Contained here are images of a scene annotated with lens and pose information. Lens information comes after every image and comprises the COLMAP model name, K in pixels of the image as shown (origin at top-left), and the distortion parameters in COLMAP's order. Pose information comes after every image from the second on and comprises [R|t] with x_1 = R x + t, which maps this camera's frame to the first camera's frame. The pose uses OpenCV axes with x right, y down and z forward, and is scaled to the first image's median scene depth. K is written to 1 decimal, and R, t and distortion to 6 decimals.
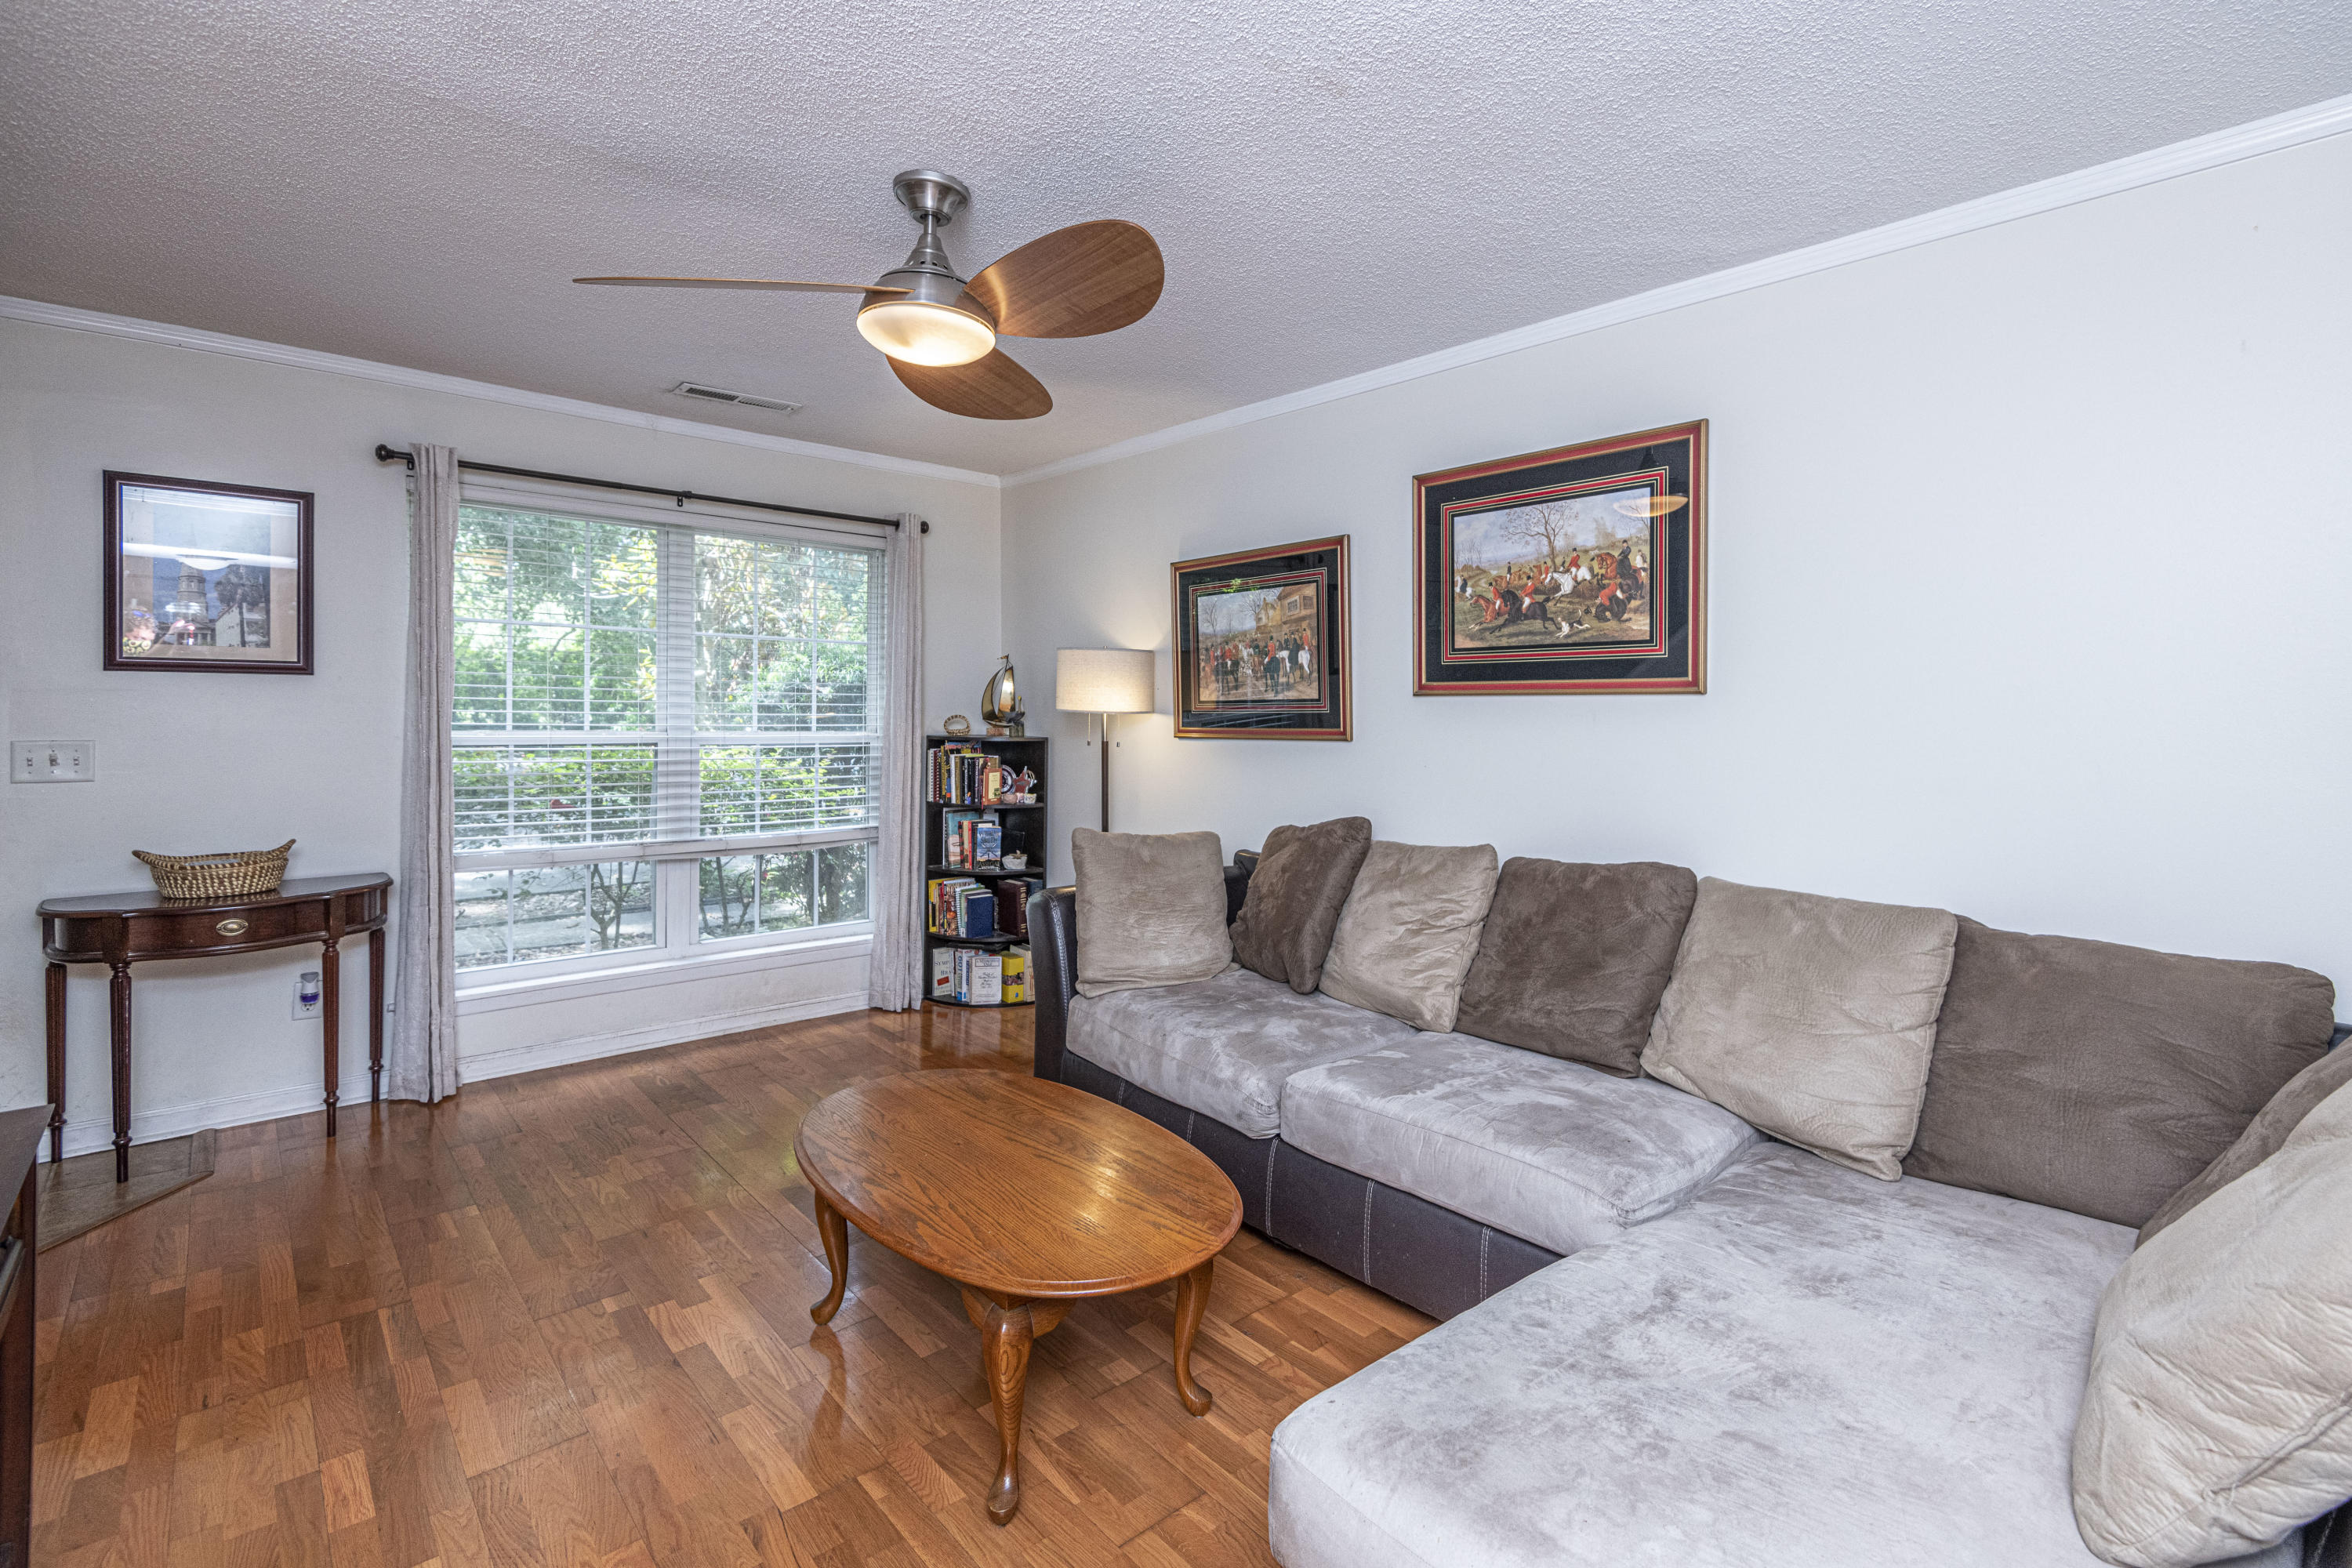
lens RADIAL K [[1097.6, 0, 1224.3], [0, 1097.6, 726.9], [0, 0, 1]] dist [0.031326, -0.016149]
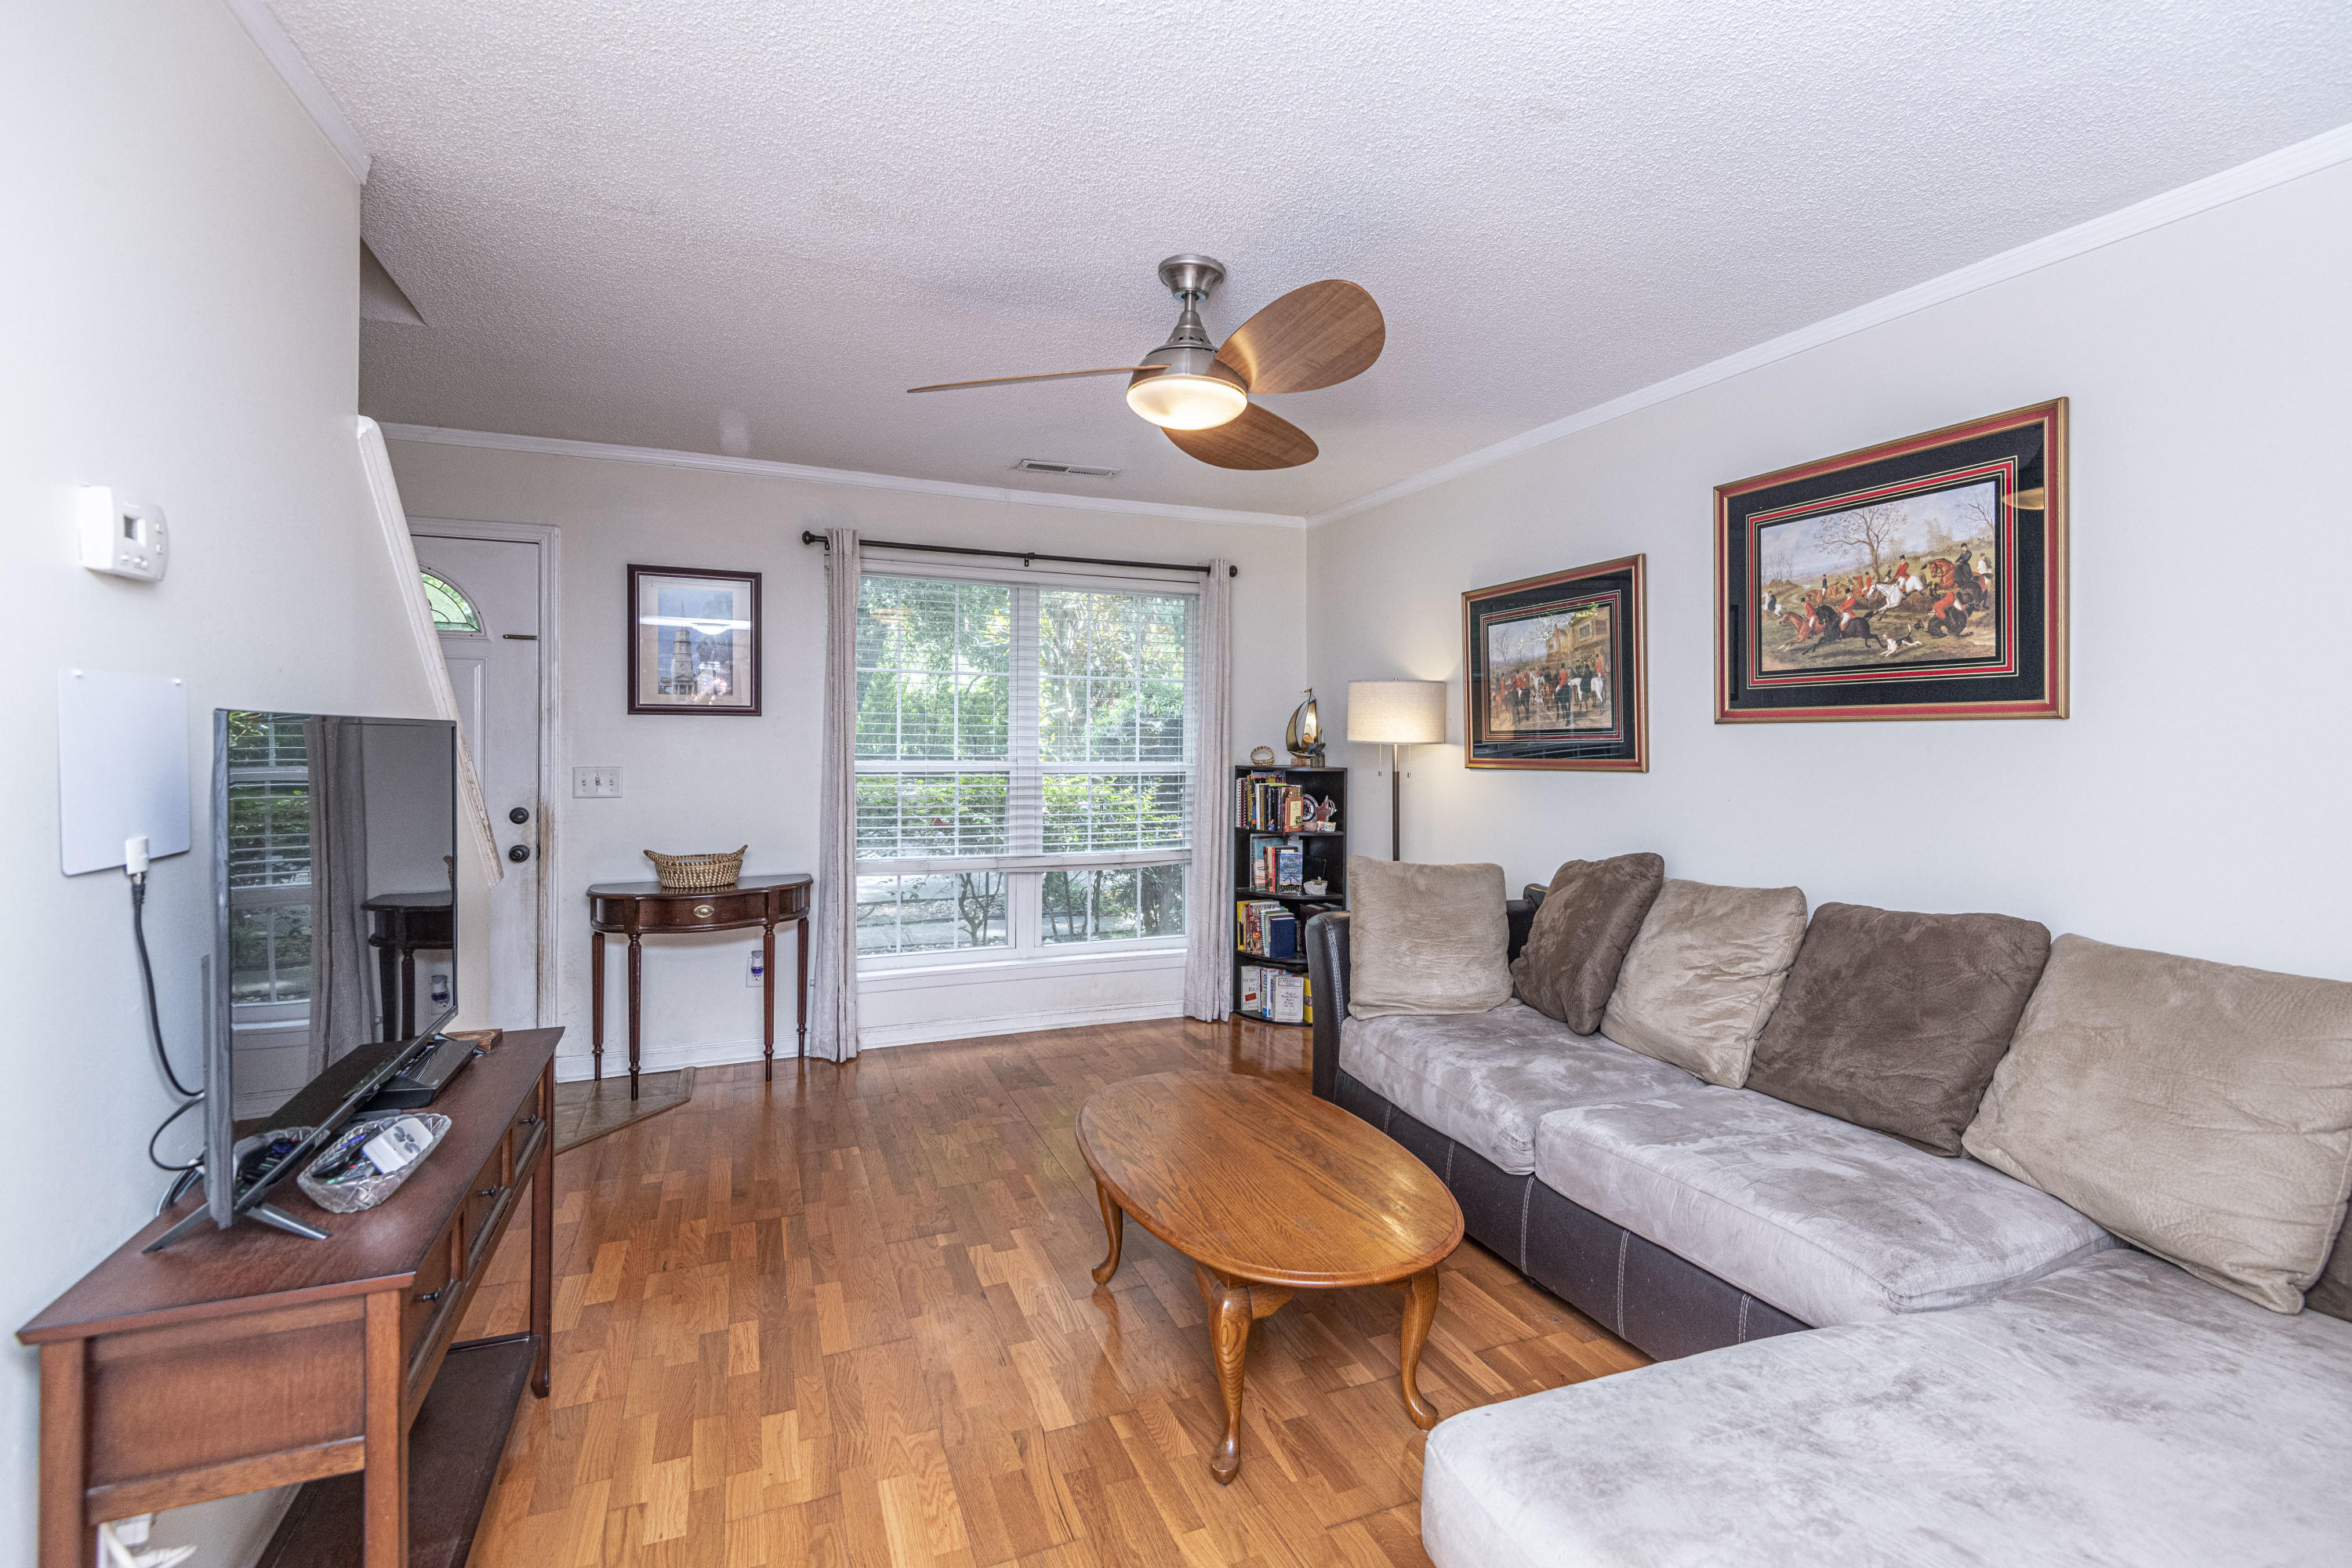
lens RADIAL K [[1097.6, 0, 1201.3], [0, 1097.6, 751.3], [0, 0, 1]] dist [0.031326, -0.016149]
pose [[0.944021, -0.001269, -0.329884, 0.078910], [-0.000883, 0.999979, -0.006375, 0.001288], [0.329885, 0.006309, 0.944000, -0.024970]]
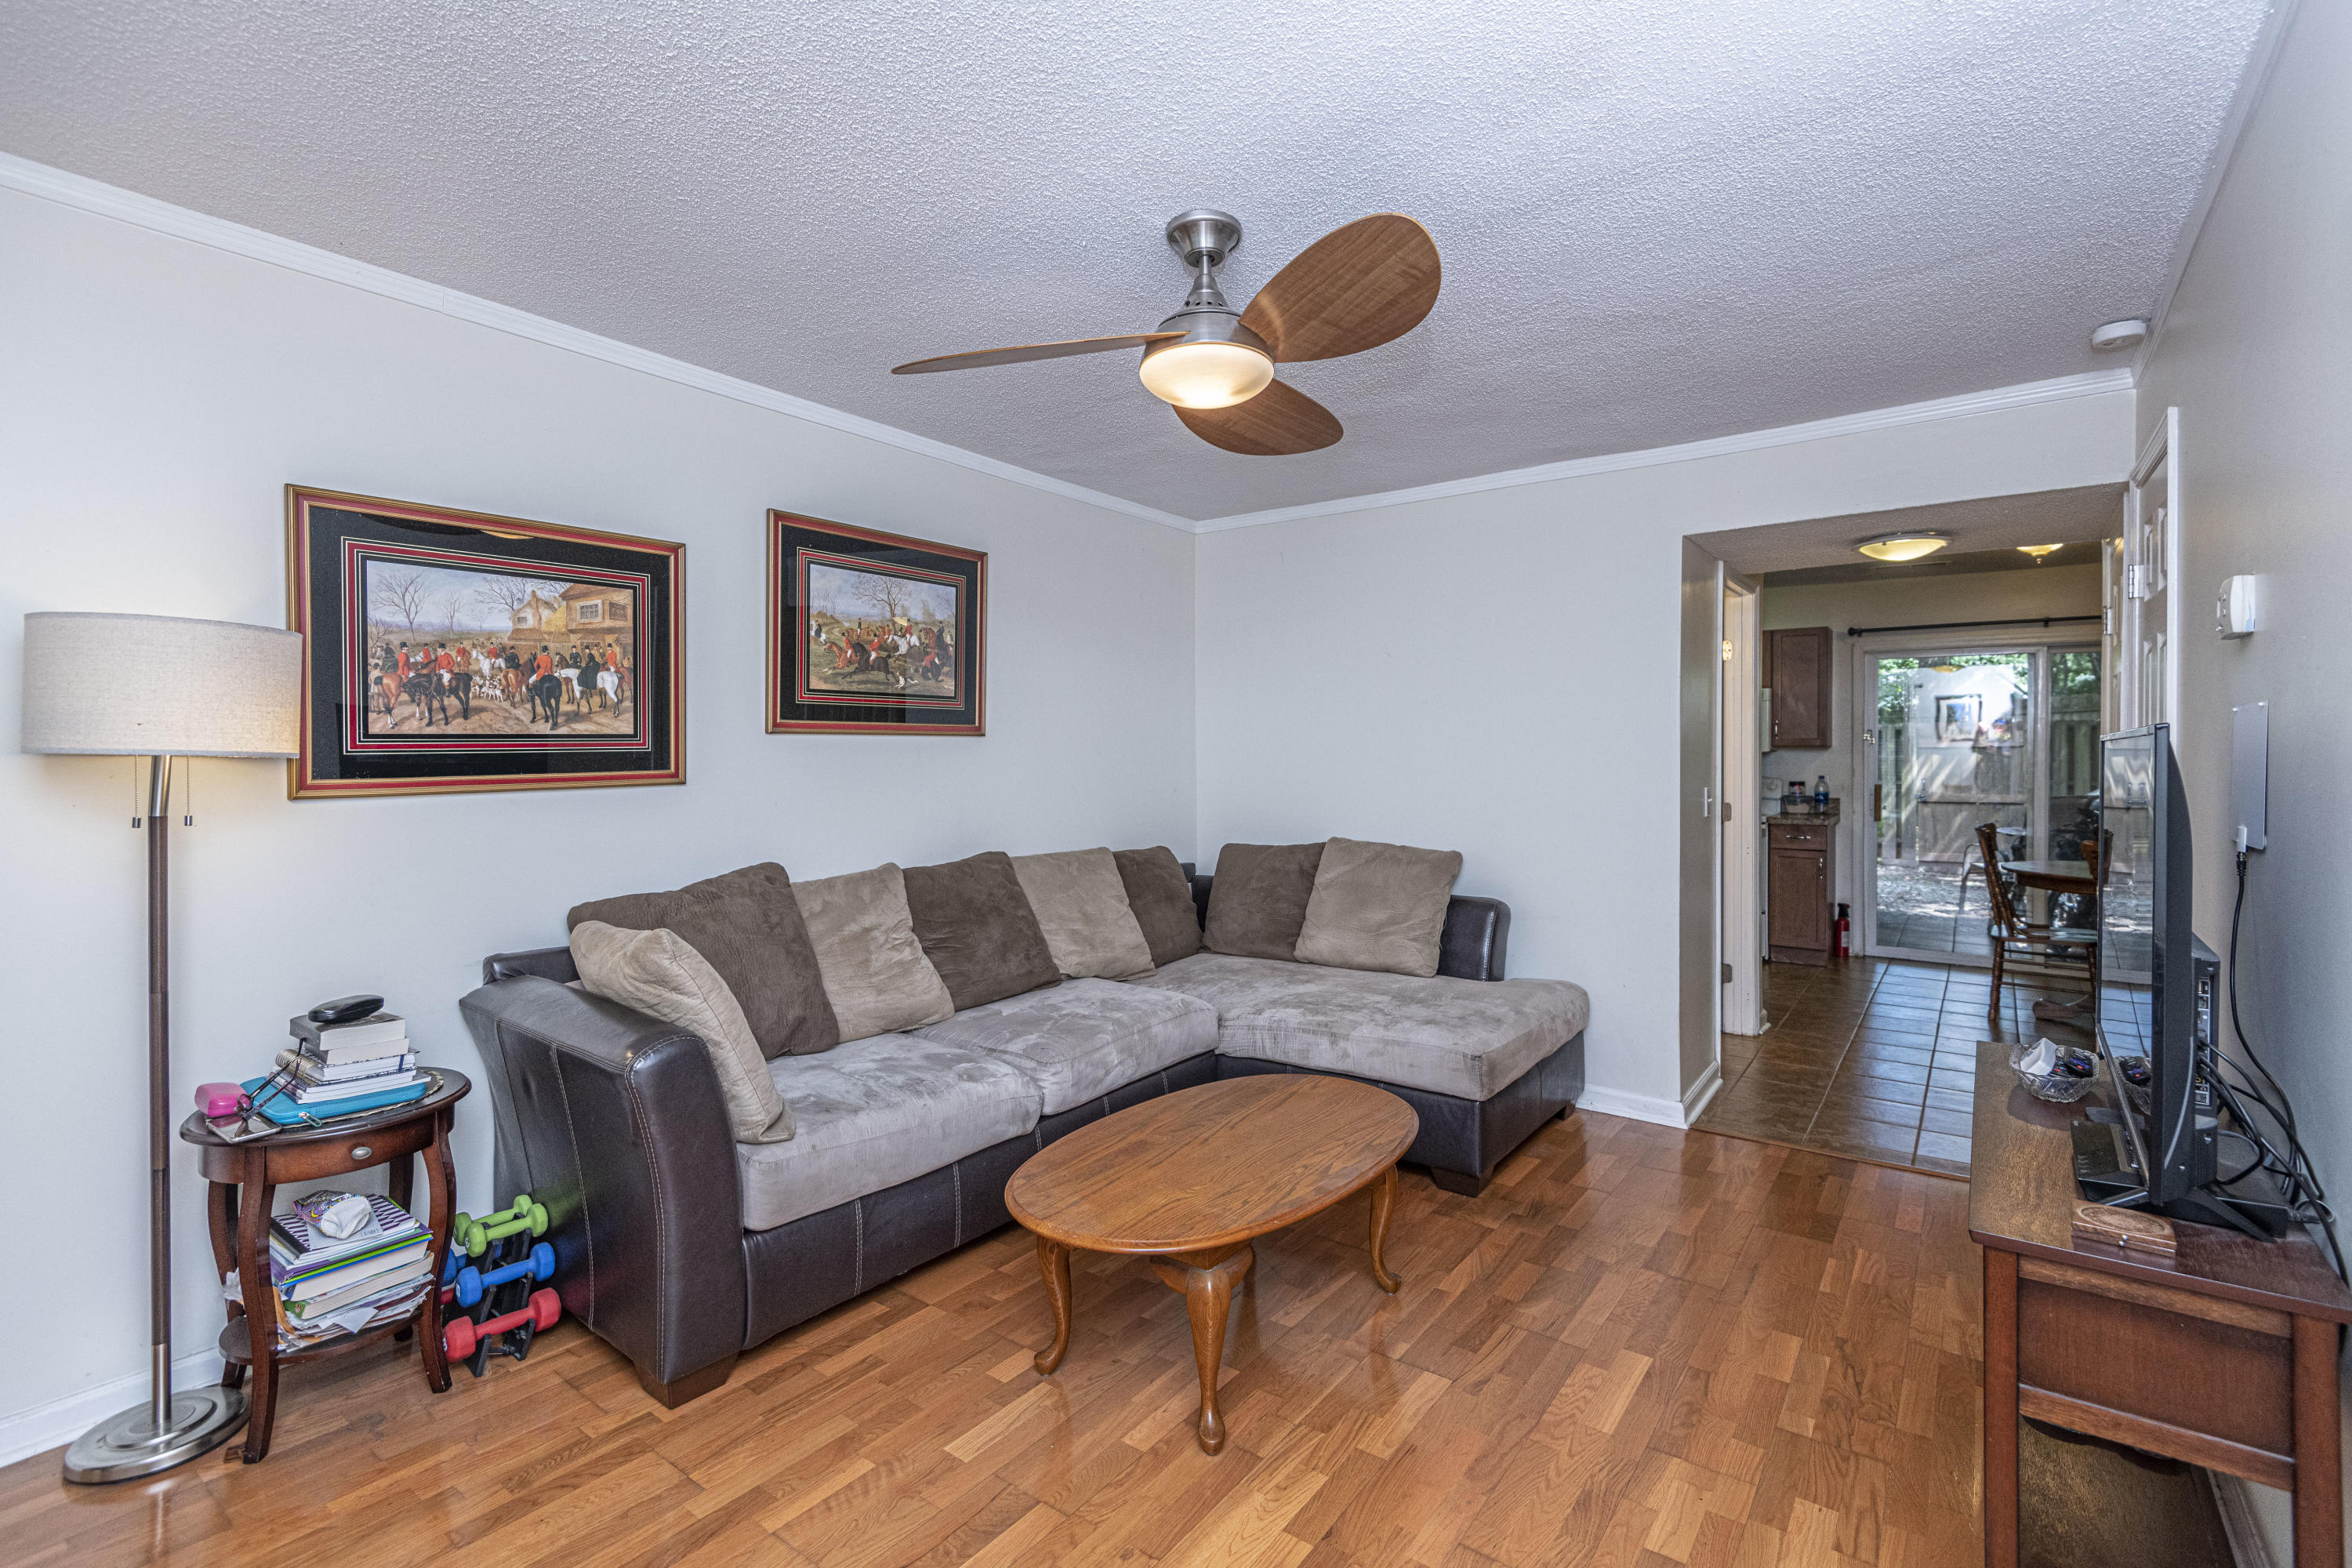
lens RADIAL K [[1097.6, 0, 1161.2], [0, 1097.6, 750.1], [0, 0, 1]] dist [0.031326, -0.016149]
pose [[-0.191642, -0.008312, 0.981430, -0.958512], [0.011405, 0.999878, 0.010695, -0.022380], [-0.981399, 0.013242, -0.191524, 0.947600]]
